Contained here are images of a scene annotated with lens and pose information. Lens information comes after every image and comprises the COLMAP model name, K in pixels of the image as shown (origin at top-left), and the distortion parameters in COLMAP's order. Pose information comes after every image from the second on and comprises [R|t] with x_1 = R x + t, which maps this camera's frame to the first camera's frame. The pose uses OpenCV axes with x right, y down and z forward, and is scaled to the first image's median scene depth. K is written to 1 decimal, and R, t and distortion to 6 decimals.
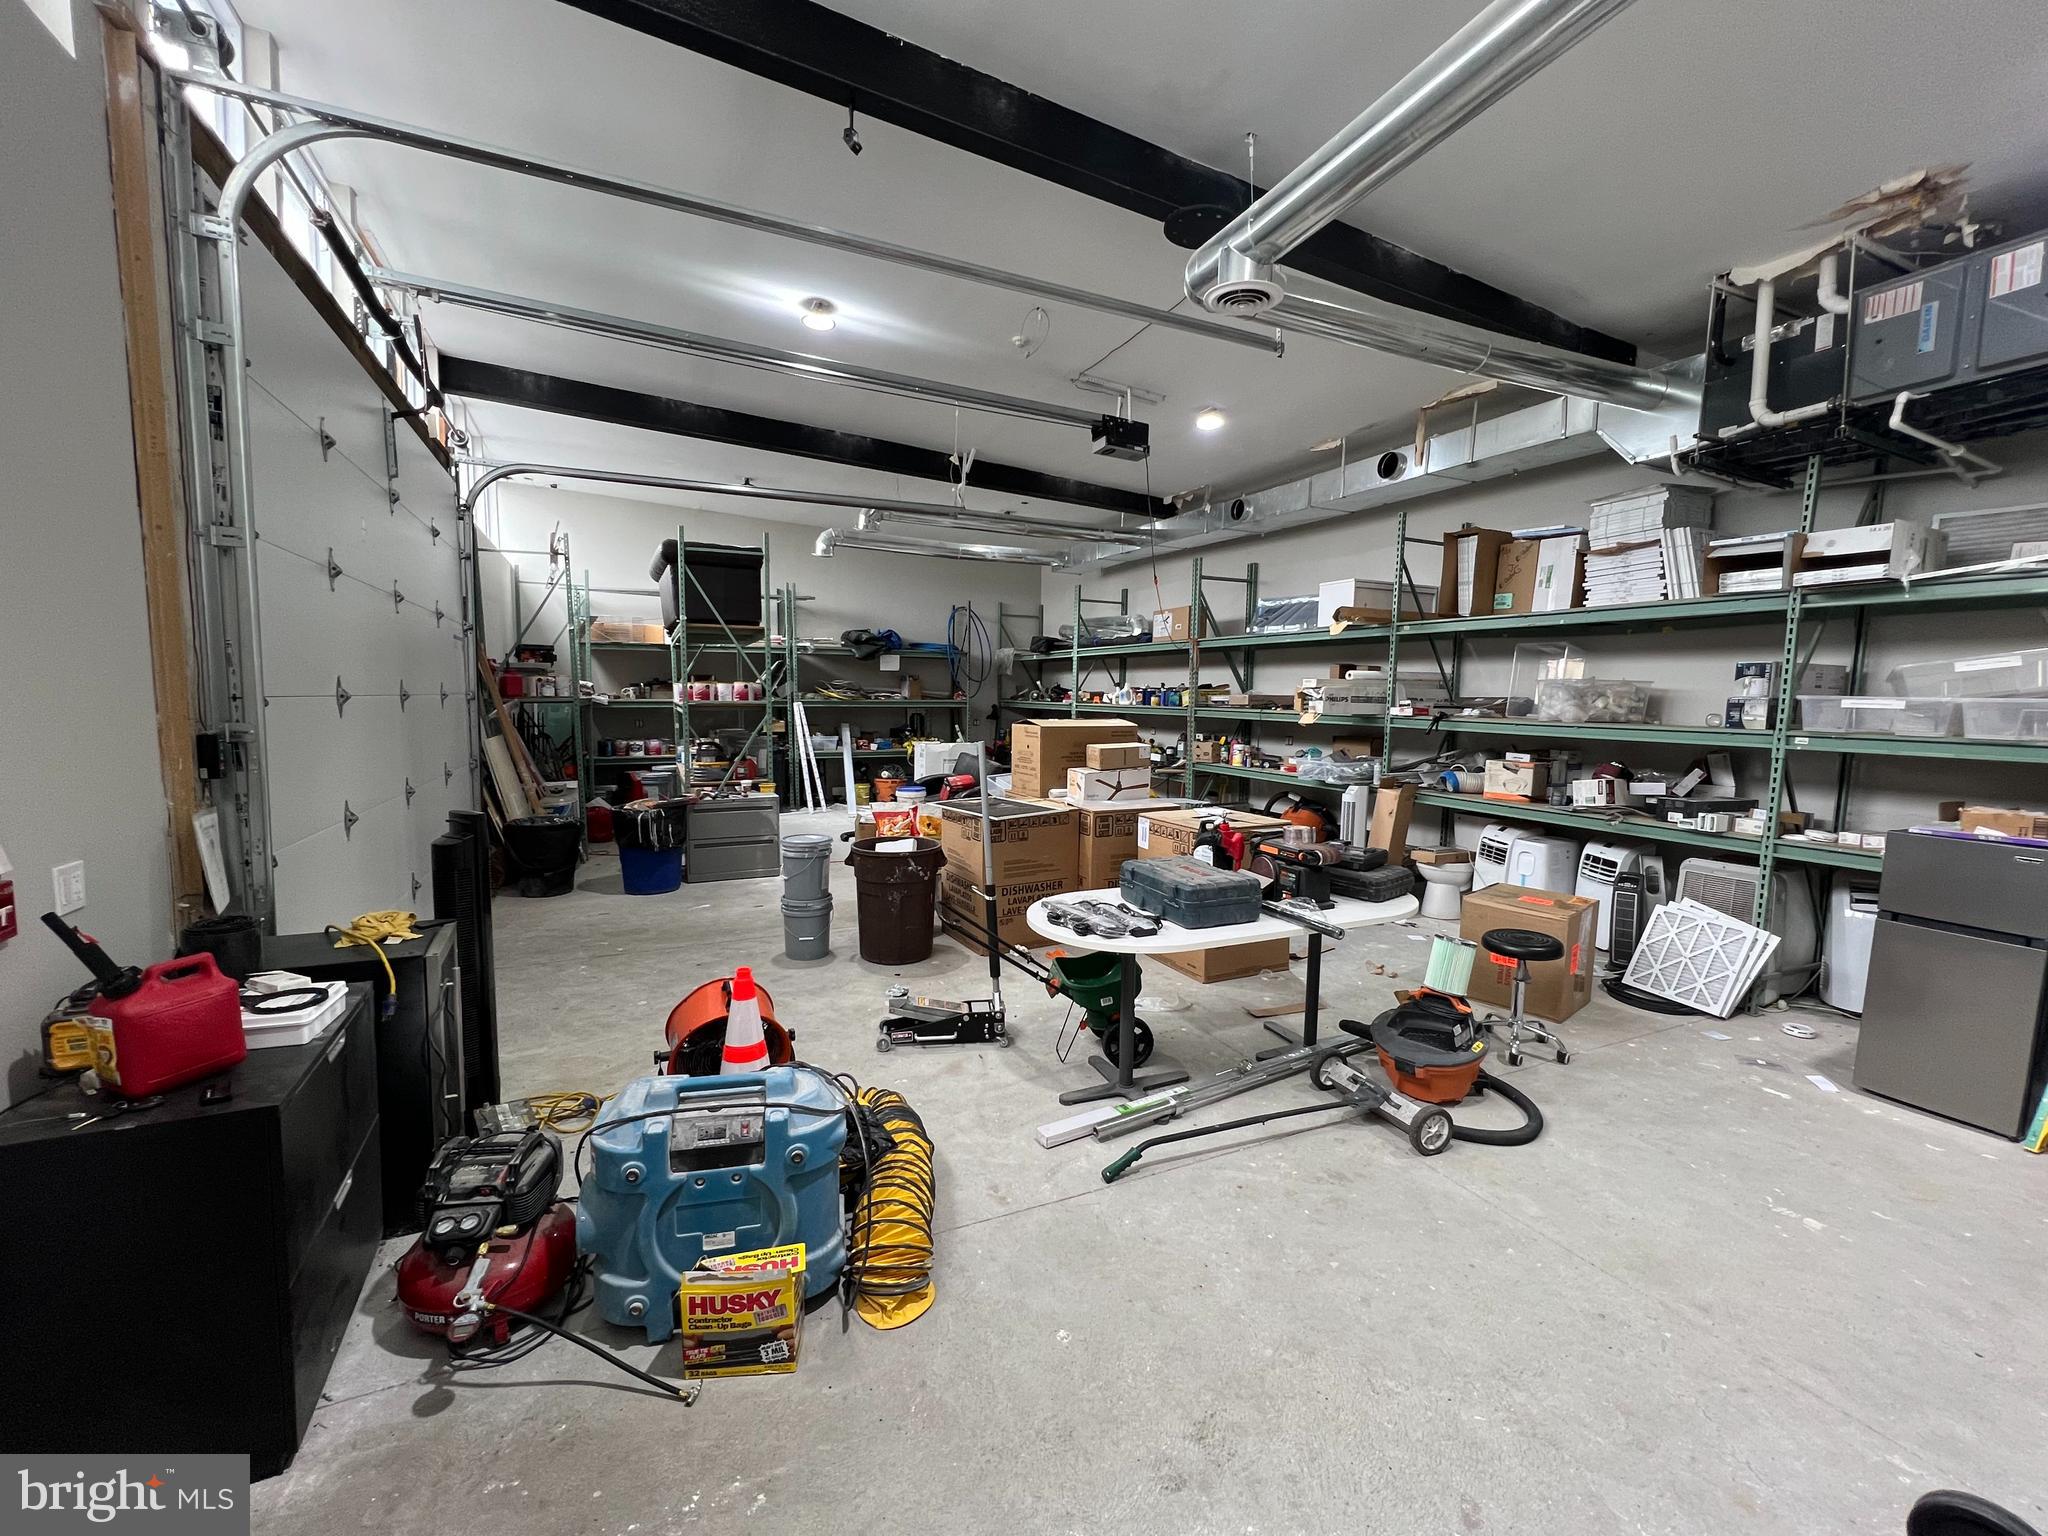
lens RADIAL K [[839.1, 0, 1024.0], [0, 839.1, 768.0], [0, 0, 1]] dist [-0.003211, -0.000362]
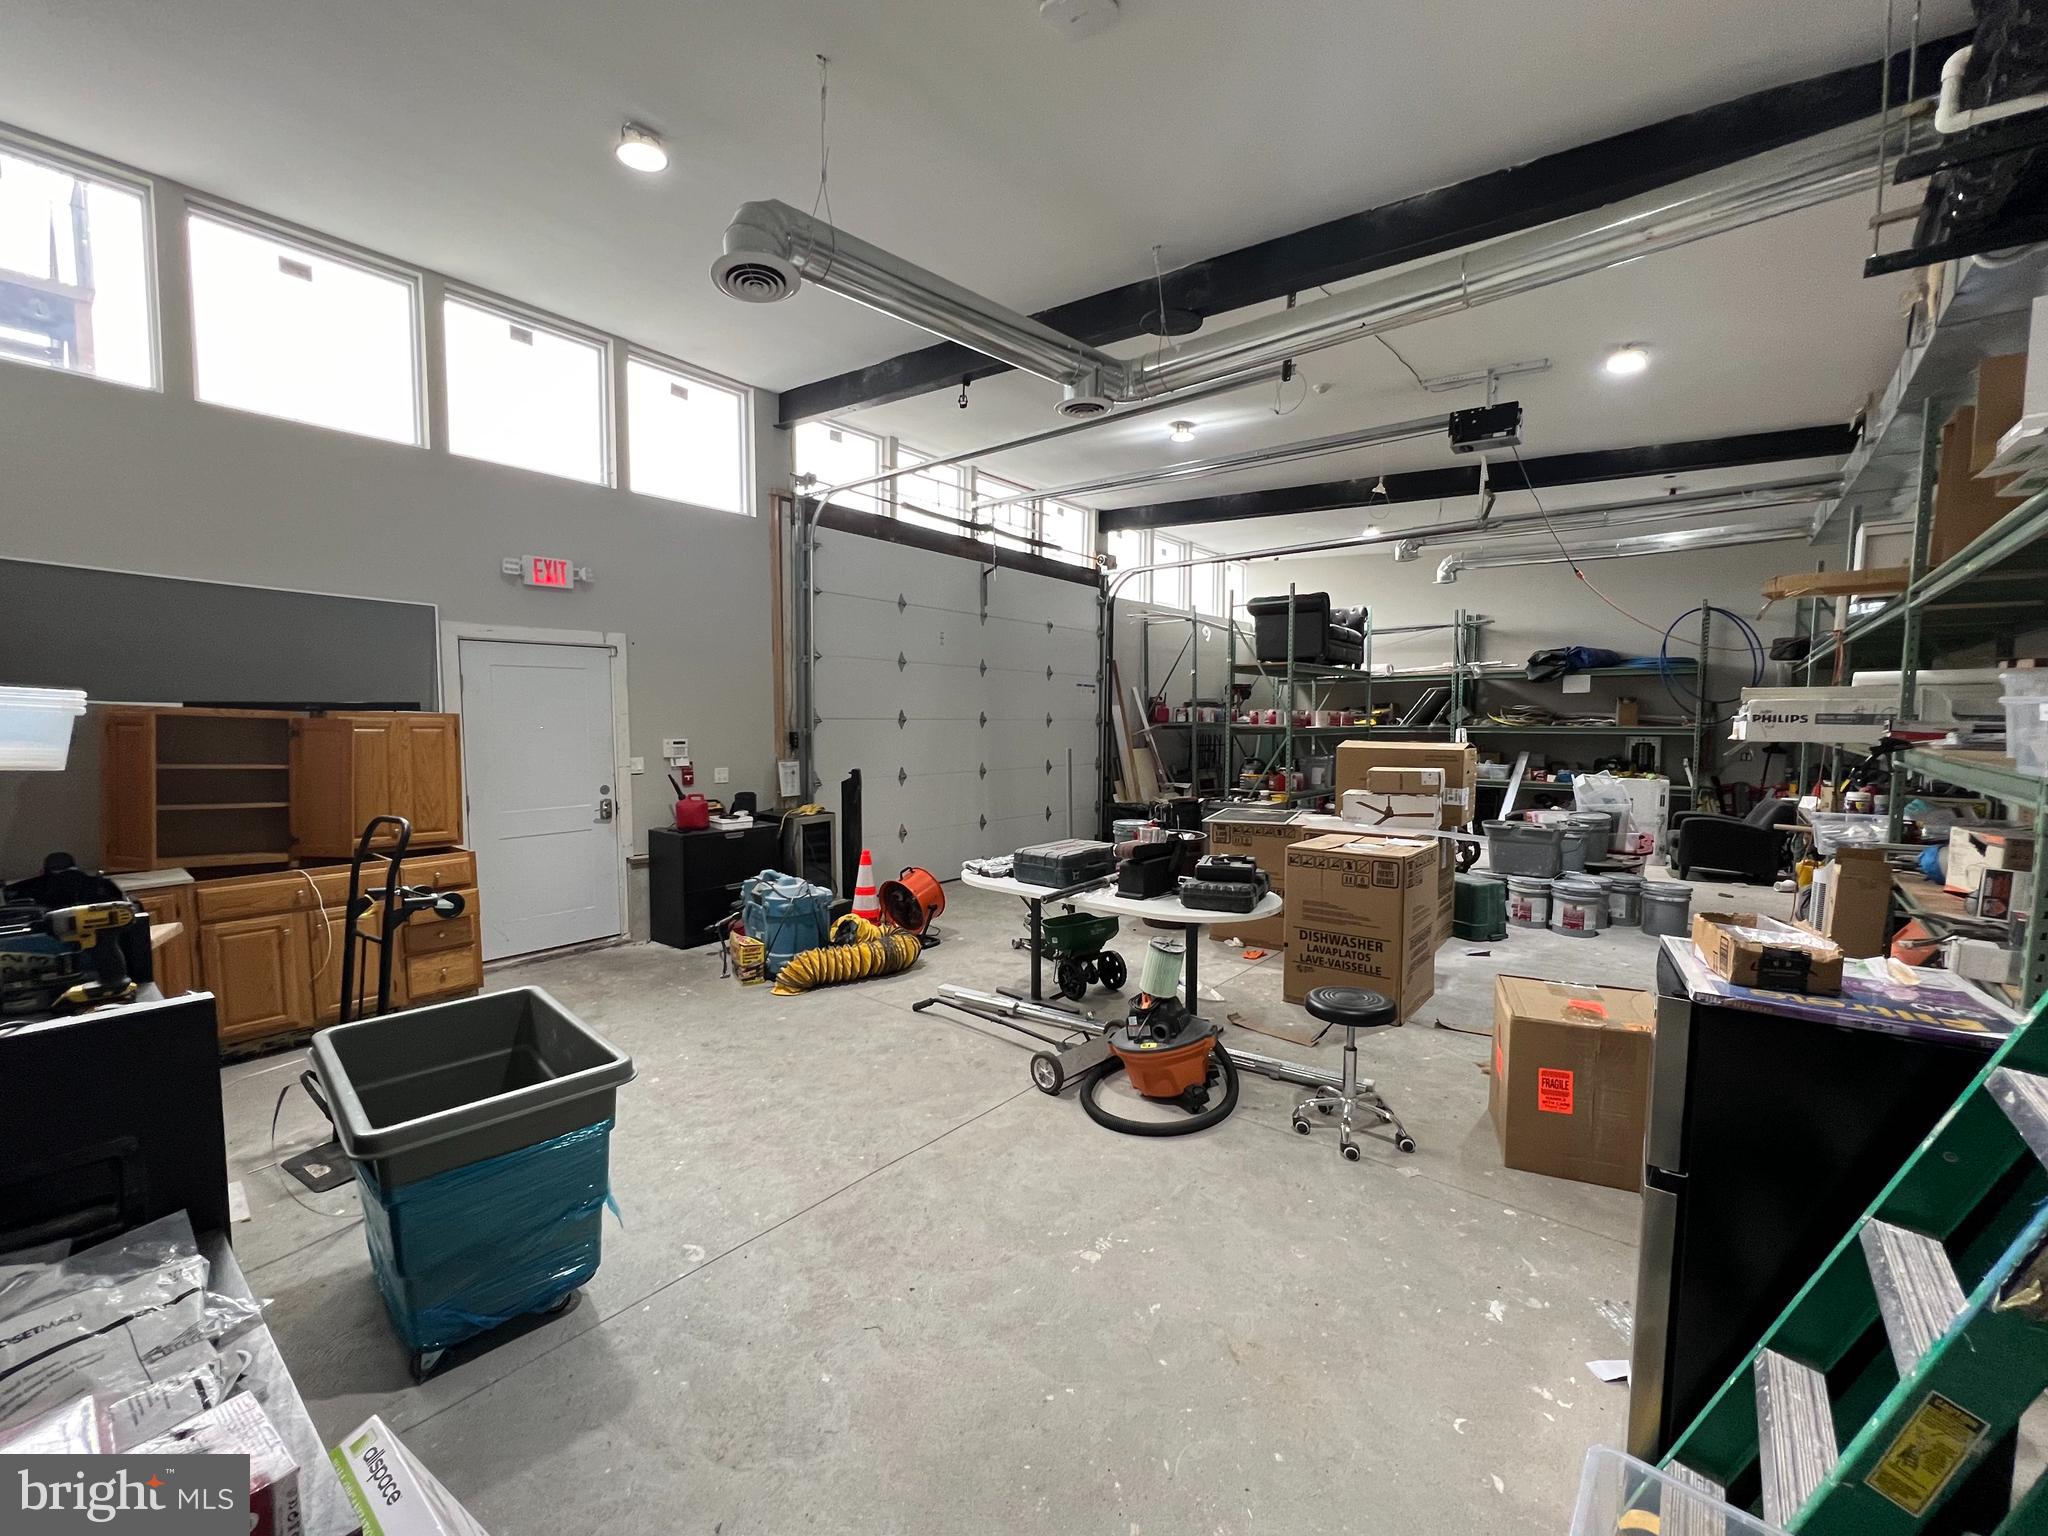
lens RADIAL K [[839.1, 0, 1024.0], [0, 839.1, 768.0], [0, 0, 1]] dist [-0.003211, -0.000362]
pose [[0.428729, 0.044128, -0.902355, 0.730327], [-0.077466, 0.996923, 0.011947, -0.006495], [0.900106, 0.064780, 0.430828, 0.201398]]
